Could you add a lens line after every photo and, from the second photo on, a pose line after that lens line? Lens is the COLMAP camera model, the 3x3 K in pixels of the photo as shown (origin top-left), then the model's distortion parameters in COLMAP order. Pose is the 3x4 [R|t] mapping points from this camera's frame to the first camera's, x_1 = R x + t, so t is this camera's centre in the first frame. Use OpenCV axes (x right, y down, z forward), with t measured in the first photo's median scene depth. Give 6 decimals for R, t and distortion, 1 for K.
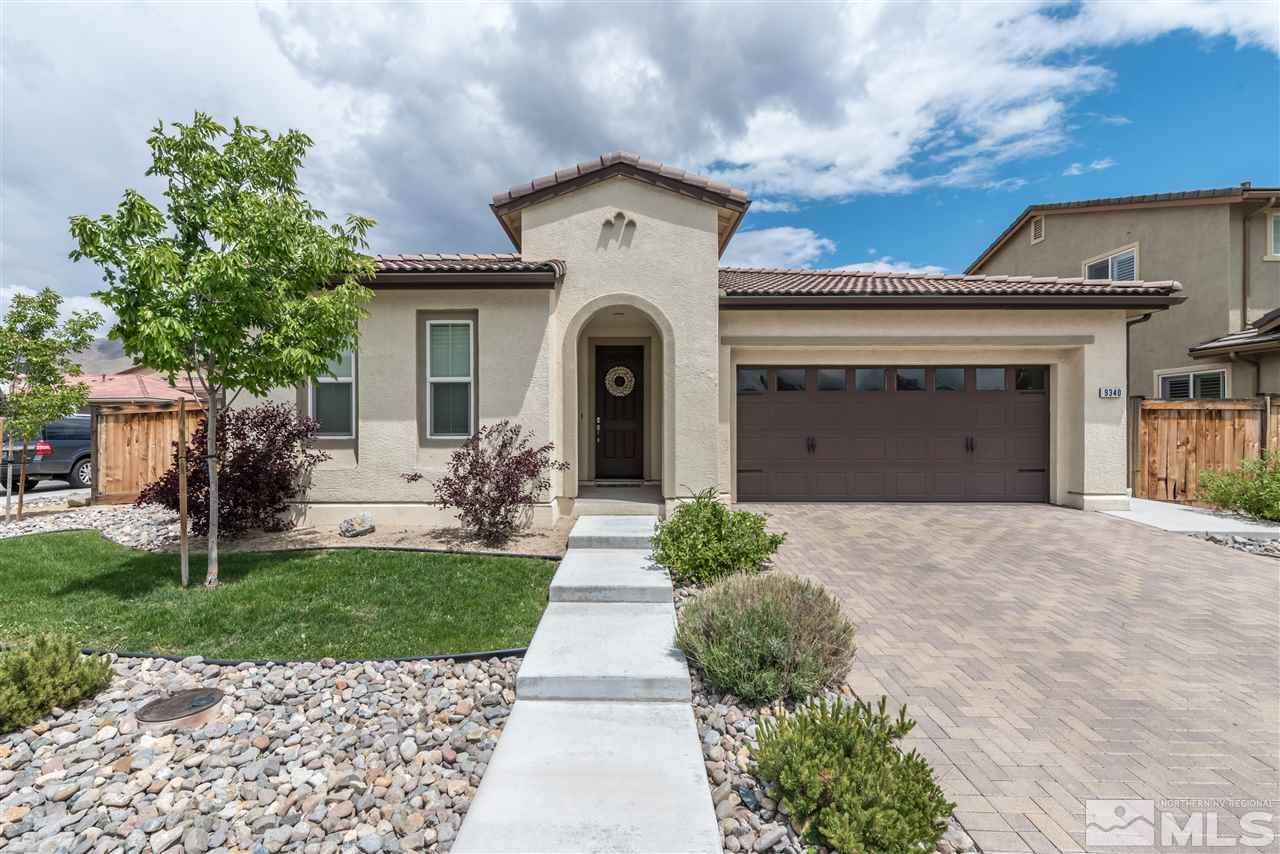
lens RADIAL K [[592.4, 0, 644.7], [0, 592.4, 422.7], [0, 0, 1]] dist [0.001734, -0.001602]
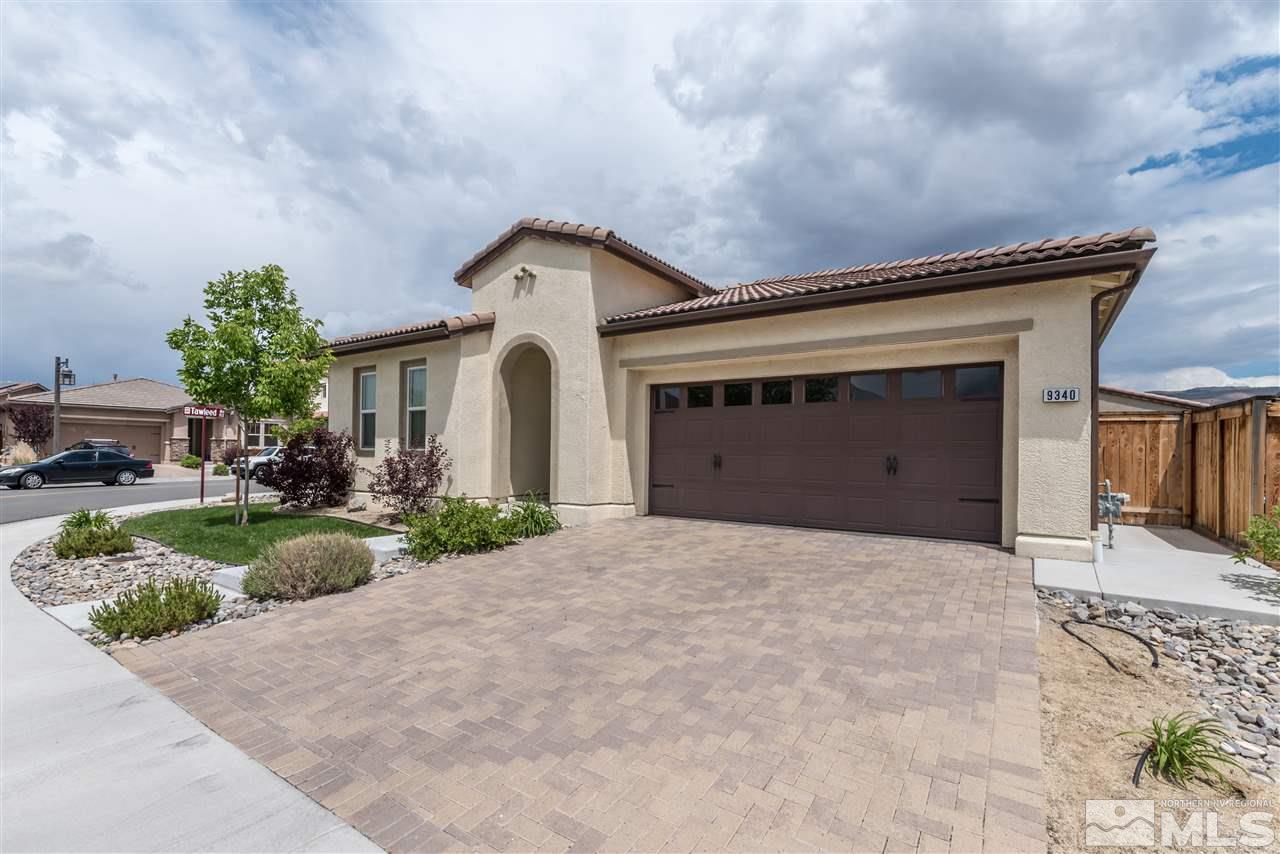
lens RADIAL K [[641.0, 0, 624.6], [0, 641.0, 441.3], [0, 0, 1]] dist [0.016872, -0.000504]
pose [[0.802936, -0.001534, -0.596063, 0.786368], [-0.003836, 0.999963, -0.007742, 0.012334], [0.596053, 0.008503, 0.802900, 0.054250]]
